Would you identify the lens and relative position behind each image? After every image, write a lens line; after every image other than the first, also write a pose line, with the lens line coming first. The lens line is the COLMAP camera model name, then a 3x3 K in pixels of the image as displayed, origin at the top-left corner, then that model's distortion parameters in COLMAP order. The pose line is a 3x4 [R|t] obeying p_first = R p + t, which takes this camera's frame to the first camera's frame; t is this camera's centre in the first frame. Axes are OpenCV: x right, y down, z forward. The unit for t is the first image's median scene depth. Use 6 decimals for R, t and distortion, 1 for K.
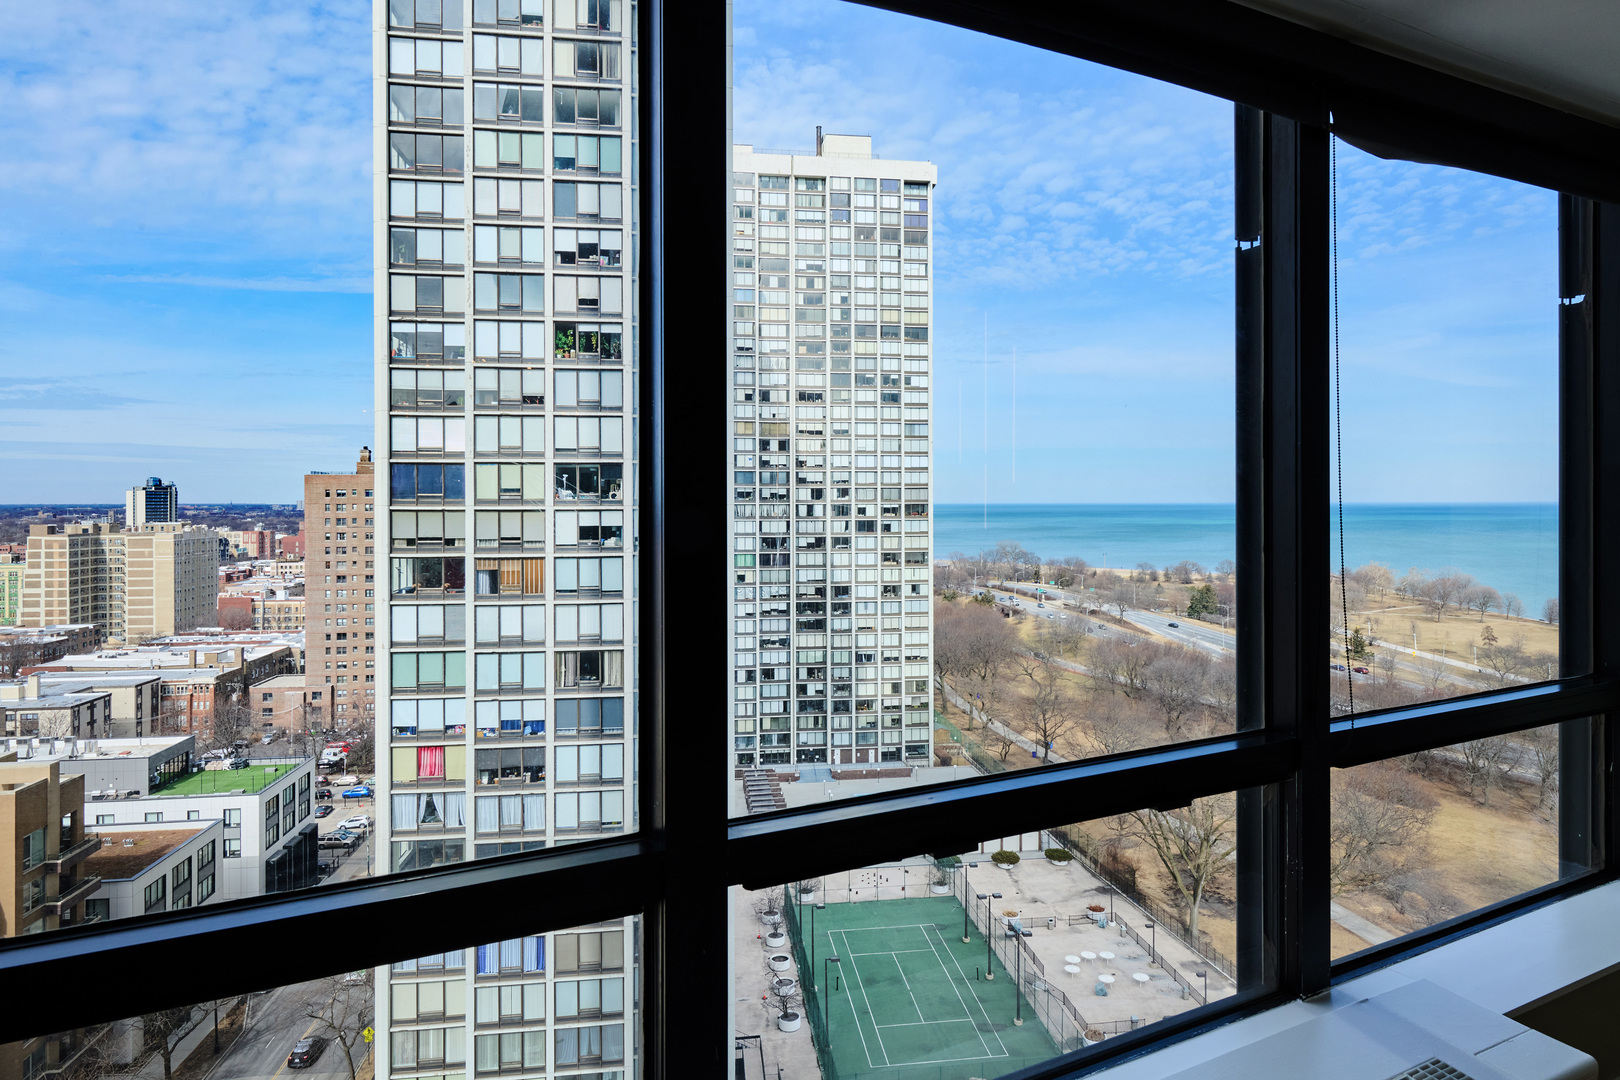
lens RADIAL K [[945.1, 0, 806.7], [0, 945.1, 492.0], [0, 0, 1]] dist [0.006535, -0.009166]
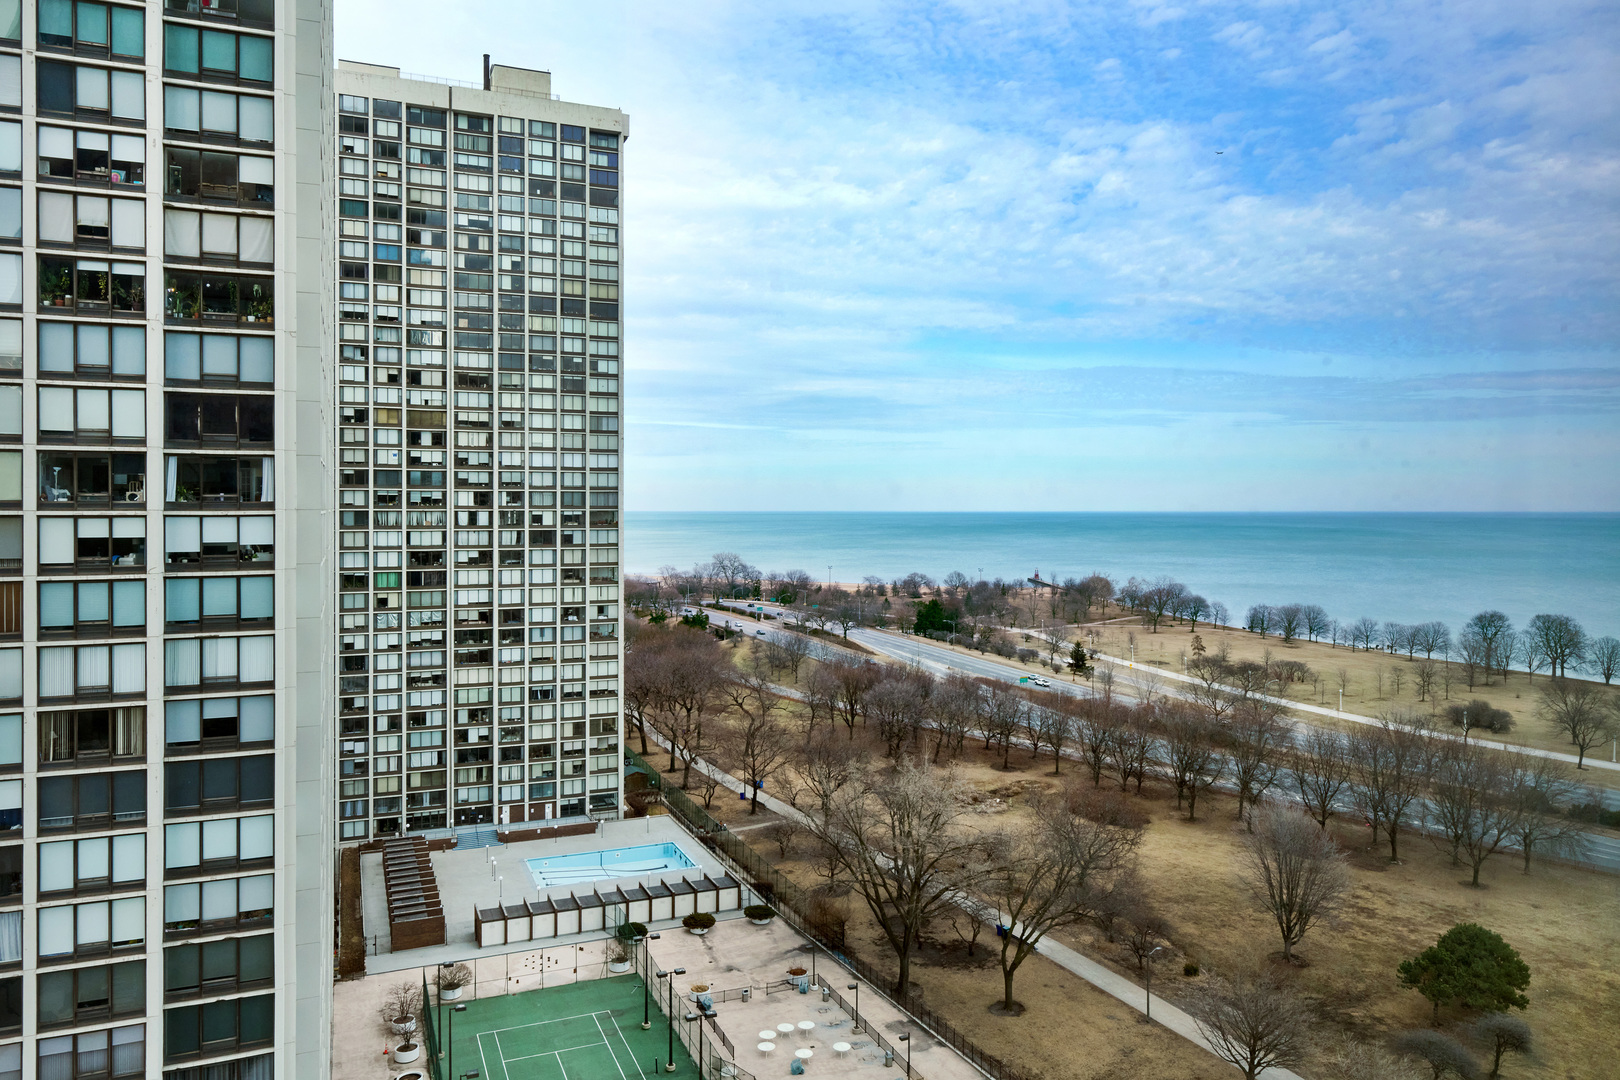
lens RADIAL K [[1003.1, 0, 815.8], [0, 1003.1, 497.4], [0, 0, 1]] dist [-0.001804, -0.005984]
pose [[0.970491, 0.006592, 0.241046, 0.085184], [-0.005788, 0.999975, -0.004042, 0.003013], [-0.241067, 0.002527, 0.970505, 0.081212]]
